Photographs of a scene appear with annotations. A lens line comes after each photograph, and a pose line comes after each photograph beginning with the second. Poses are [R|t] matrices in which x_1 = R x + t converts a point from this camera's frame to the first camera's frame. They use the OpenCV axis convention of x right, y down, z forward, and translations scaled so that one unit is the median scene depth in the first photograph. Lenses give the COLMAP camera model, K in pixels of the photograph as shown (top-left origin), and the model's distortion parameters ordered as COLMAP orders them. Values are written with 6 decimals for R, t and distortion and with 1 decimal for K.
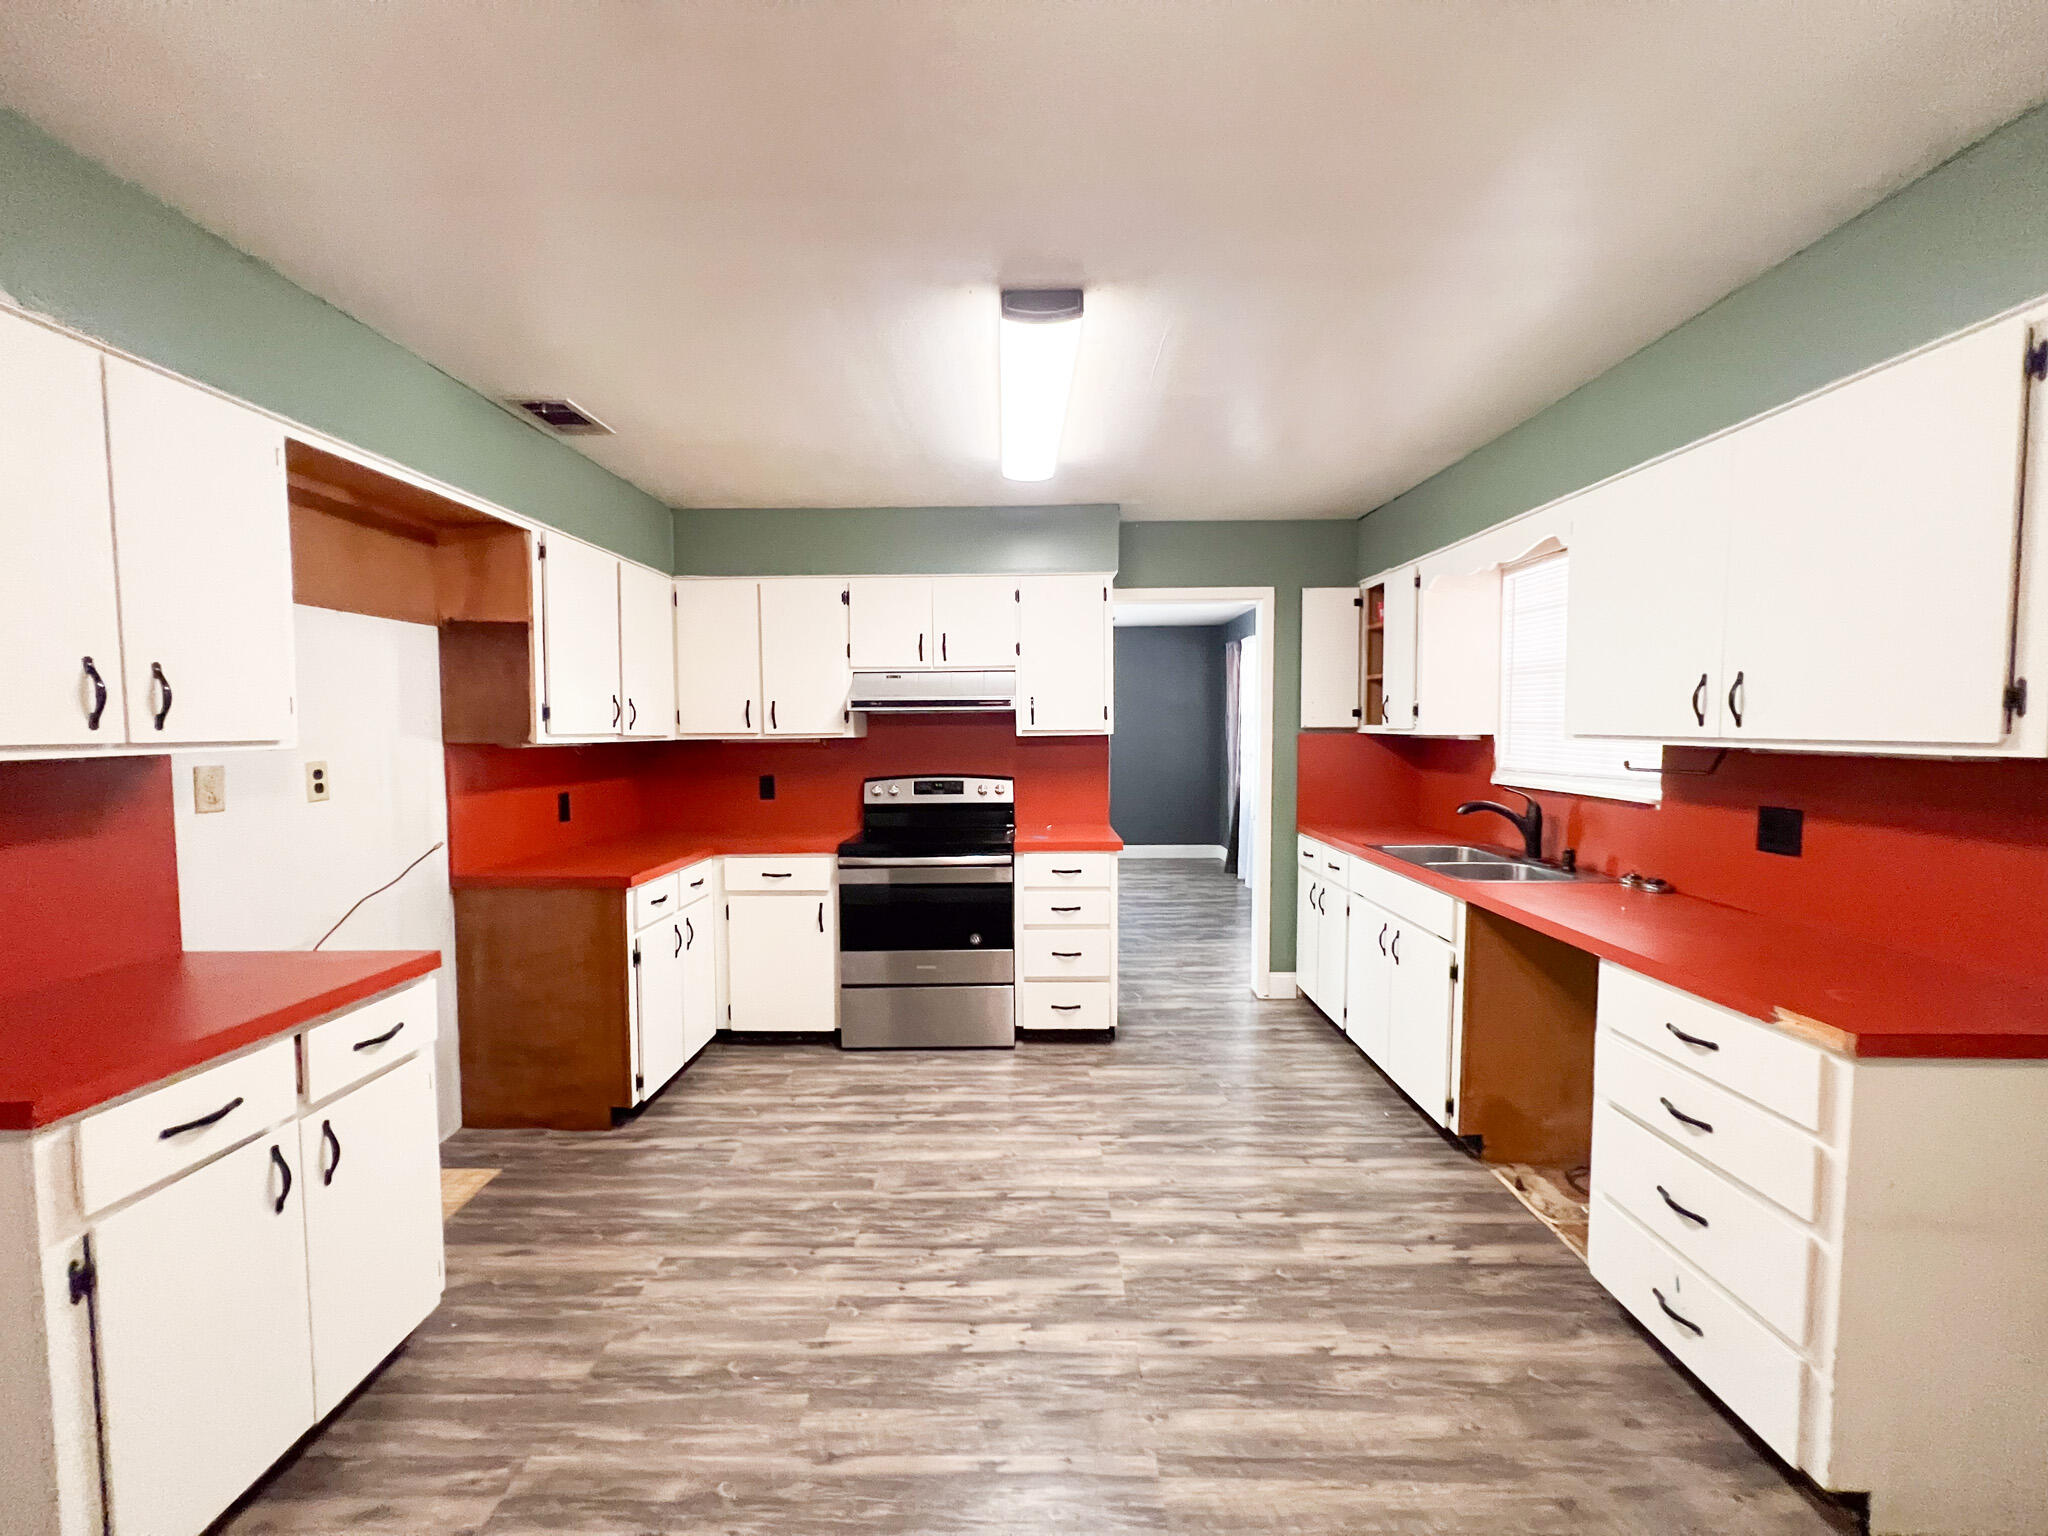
lens RADIAL K [[817.6, 0, 1024.9], [0, 817.6, 769.7], [0, 0, 1]] dist [-0.001502, 0.000444]
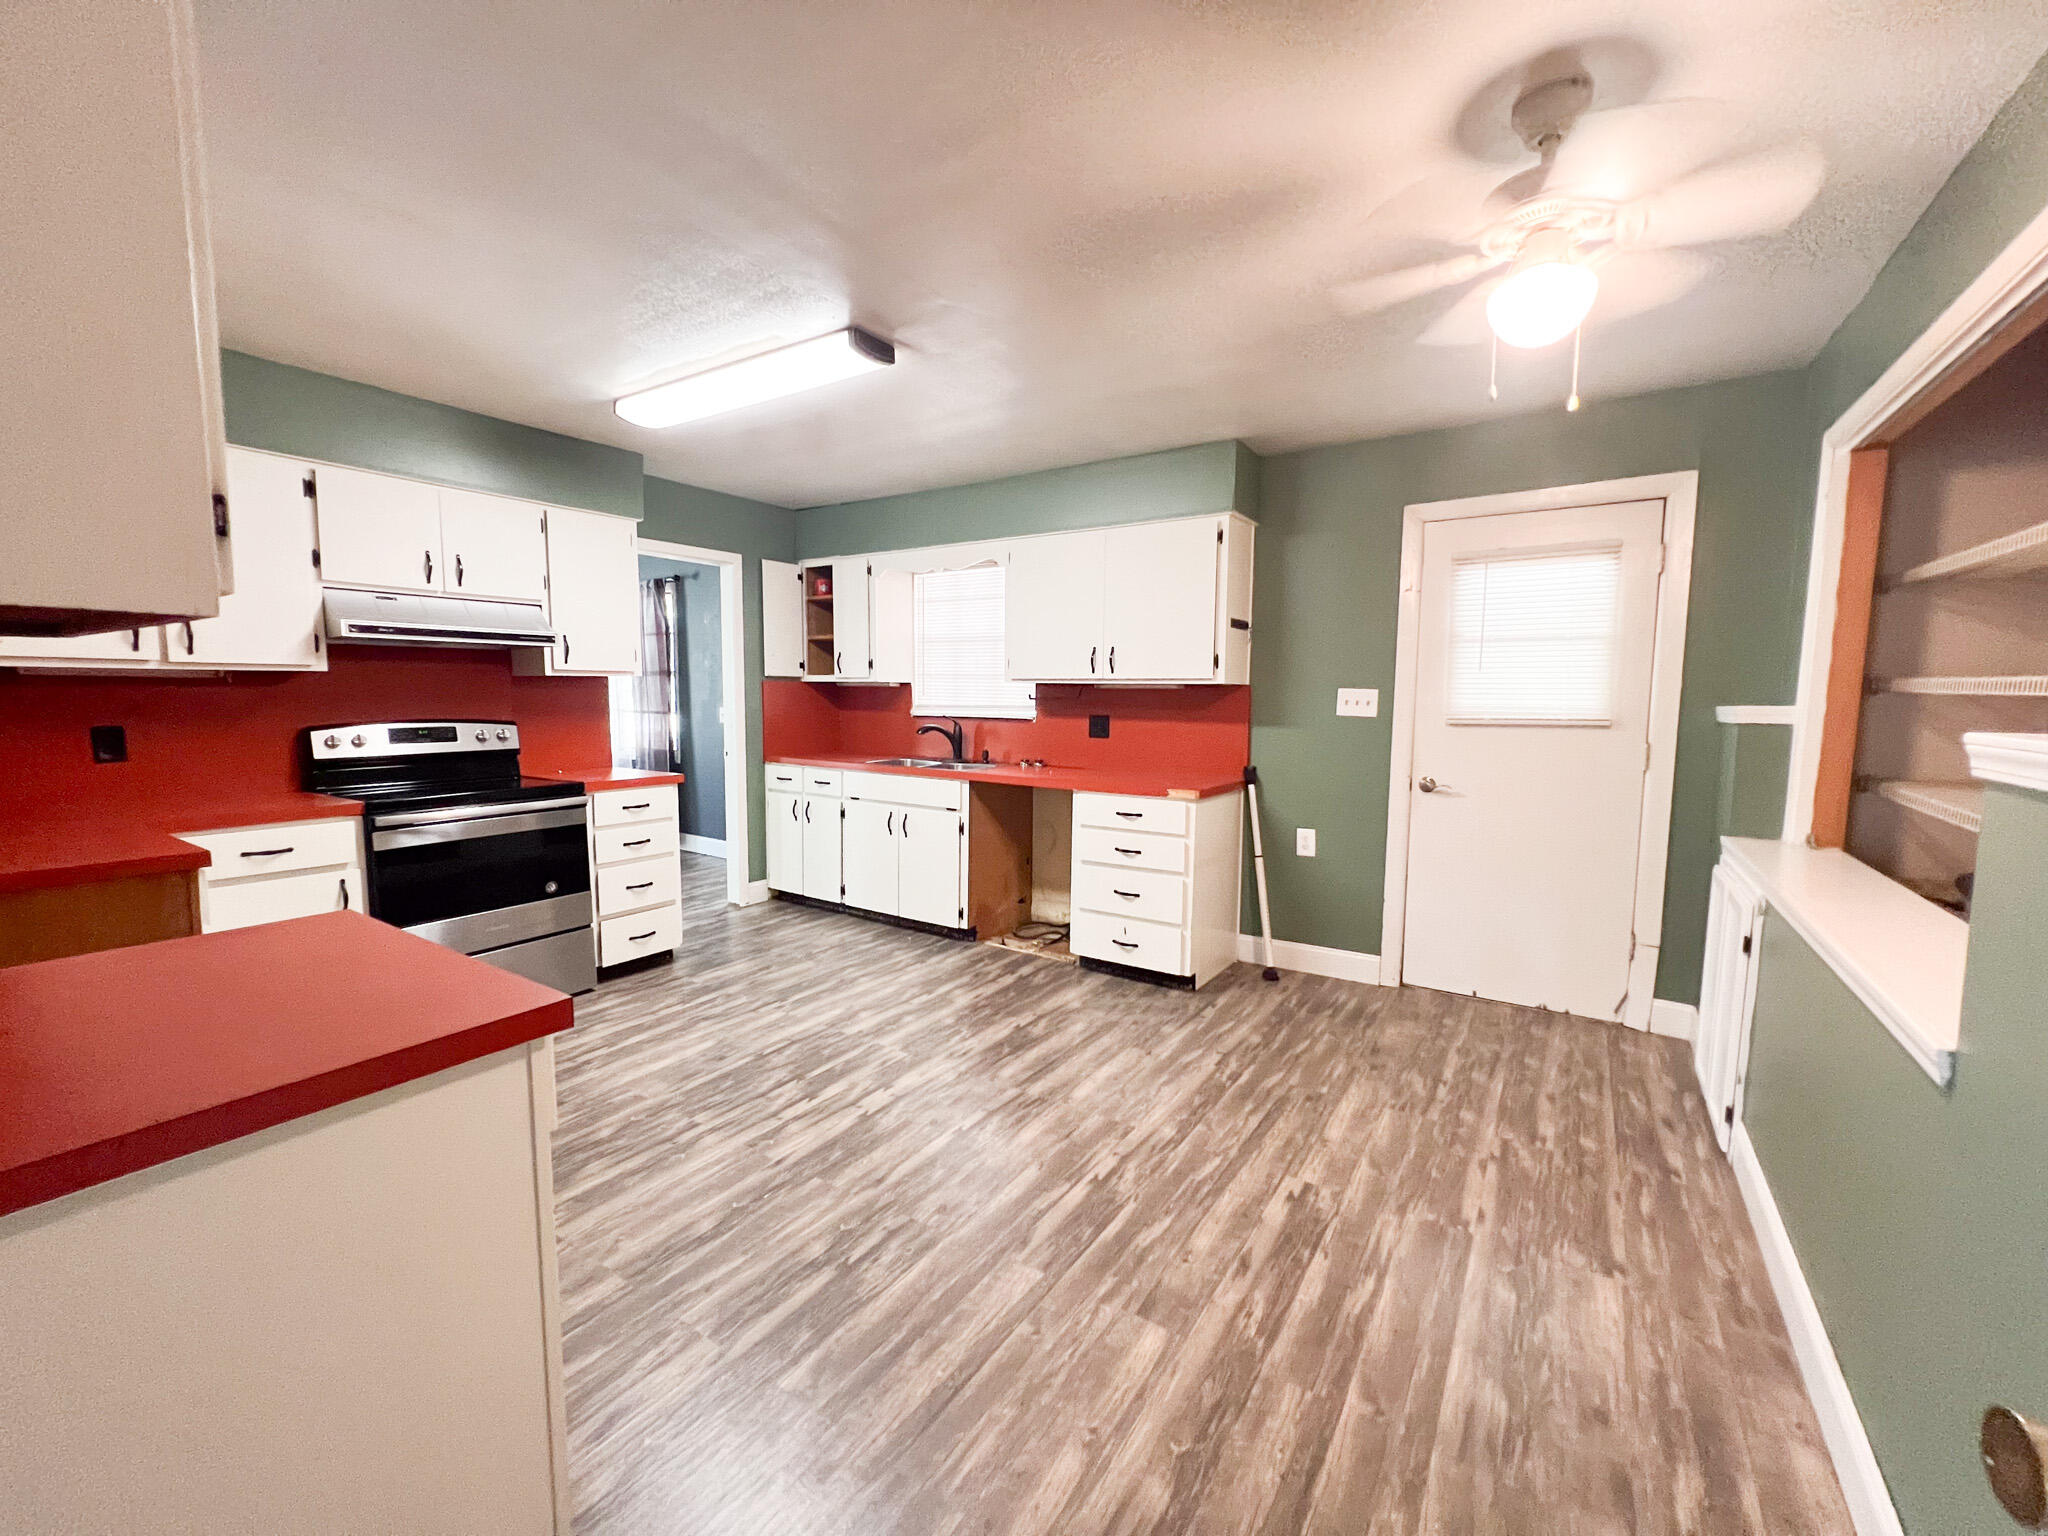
lens RADIAL K [[817.6, 0, 1024.9], [0, 817.6, 769.7], [0, 0, 1]] dist [-0.001502, 0.000444]
pose [[0.551214, -0.067184, 0.831655, -0.675518], [0.033944, 0.997733, 0.058103, 0.043298], [-0.833673, -0.003798, 0.552245, 0.019764]]
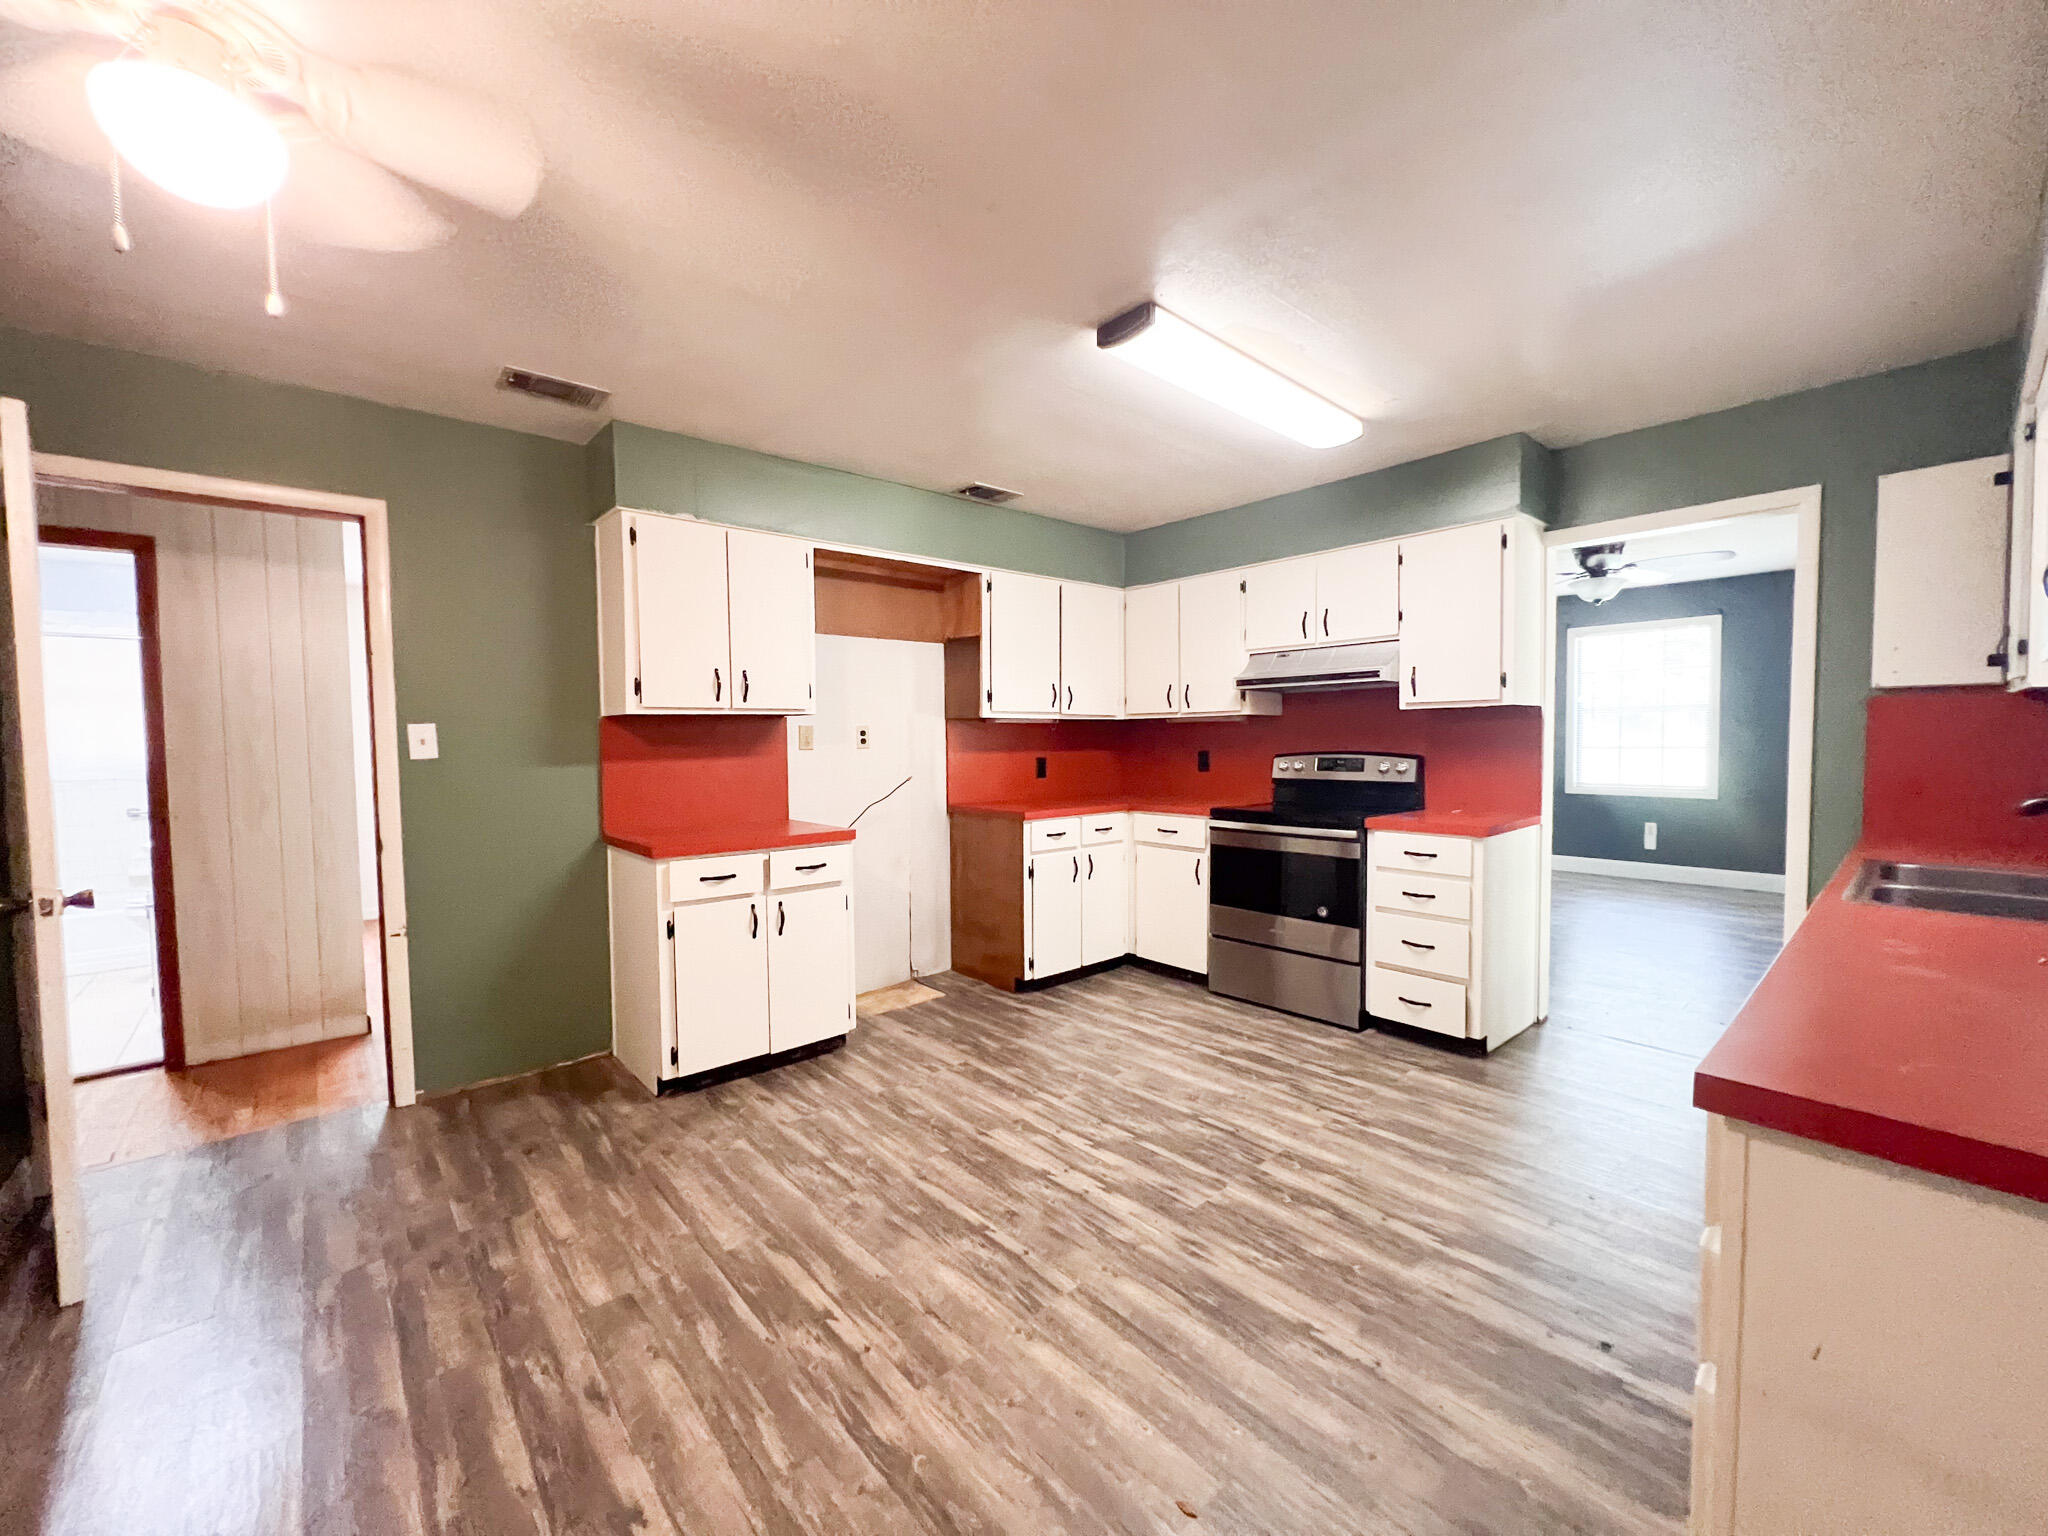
lens RADIAL K [[817.6, 0, 1024.9], [0, 817.6, 769.7], [0, 0, 1]] dist [-0.001502, 0.000444]
pose [[0.667639, 0.030298, -0.743869, 0.545667], [-0.032694, 0.999401, 0.011362, 0.042515], [0.743767, 0.016734, 0.668229, 0.073048]]
